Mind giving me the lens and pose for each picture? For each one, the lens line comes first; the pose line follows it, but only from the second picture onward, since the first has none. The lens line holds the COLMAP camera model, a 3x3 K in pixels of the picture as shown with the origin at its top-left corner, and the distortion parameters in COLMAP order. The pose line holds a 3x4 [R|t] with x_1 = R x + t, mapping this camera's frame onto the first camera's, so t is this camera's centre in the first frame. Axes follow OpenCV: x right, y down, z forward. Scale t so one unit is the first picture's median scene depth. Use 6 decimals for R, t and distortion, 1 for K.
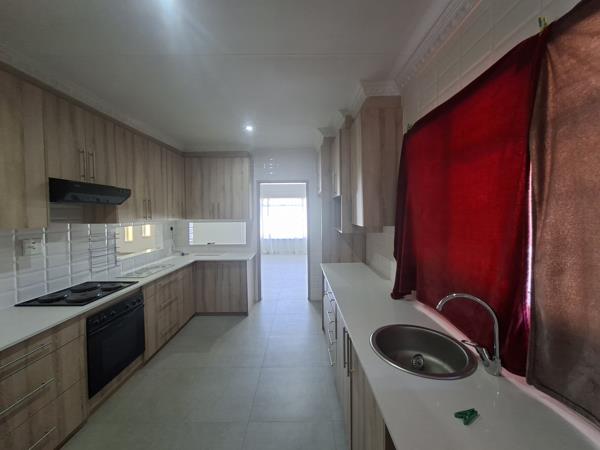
lens RADIAL K [[238.8, 0, 299.1], [0, 238.8, 220.9], [0, 0, 1]] dist [-0.000568, 0.000886]
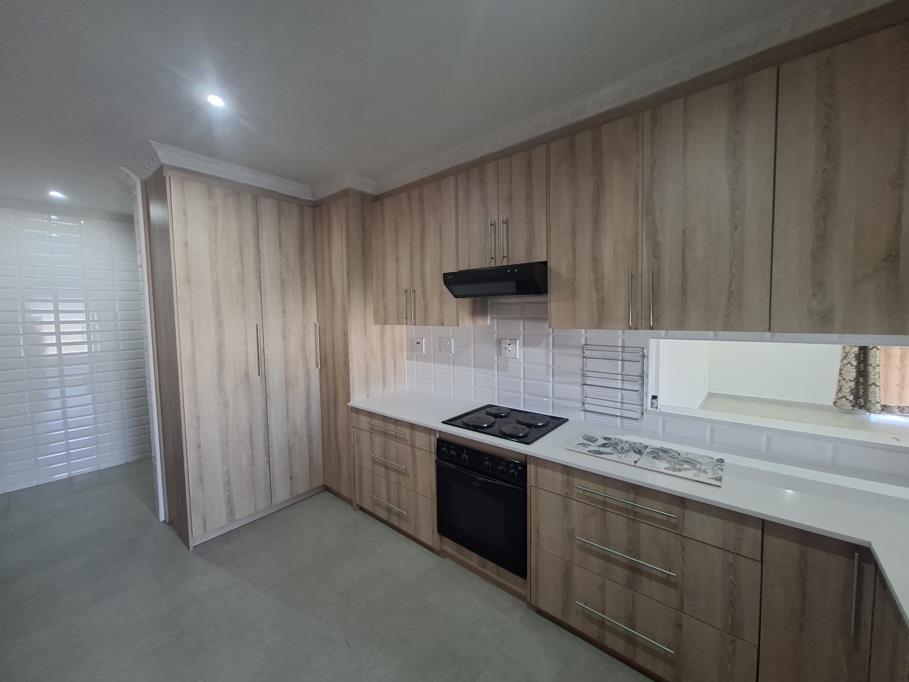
lens RADIAL K [[361.8, 0, 458.0], [0, 361.8, 333.1], [0, 0, 1]] dist [-0.000568, 0.000886]
pose [[-0.640639, 0.069120, -0.764725, 0.003515], [-0.004607, 0.995576, 0.093846, -0.044440], [0.767828, 0.063644, -0.637486, 1.082505]]
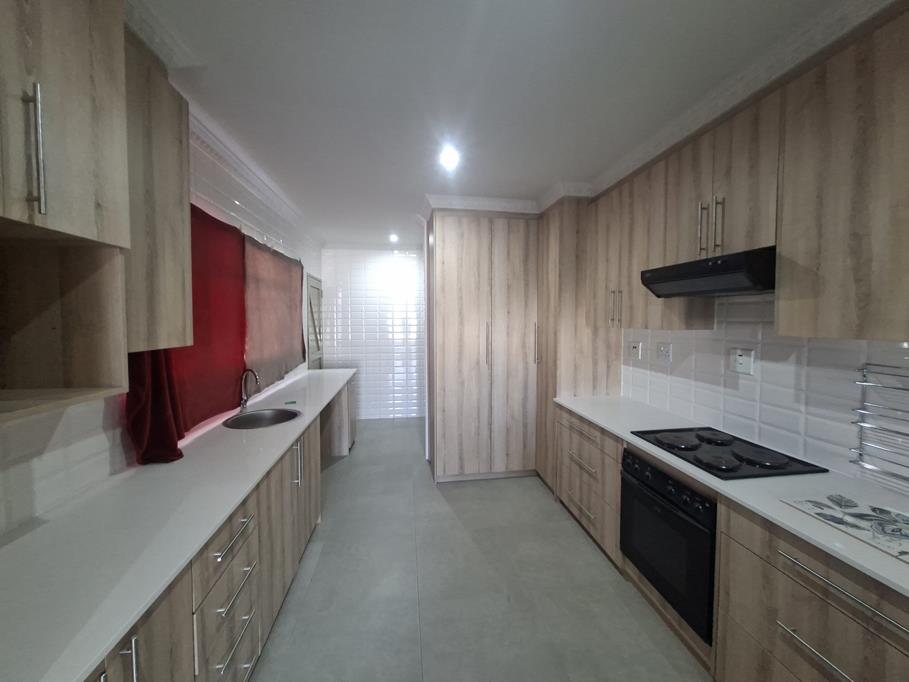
lens RADIAL K [[361.8, 0, 454.3], [0, 361.8, 334.1], [0, 0, 1]] dist [-0.000568, 0.000886]
pose [[-0.989757, 0.019604, -0.141408, -0.106610], [0.007578, 0.996345, 0.085082, -0.038919], [0.142559, 0.083139, -0.986288, 1.209519]]
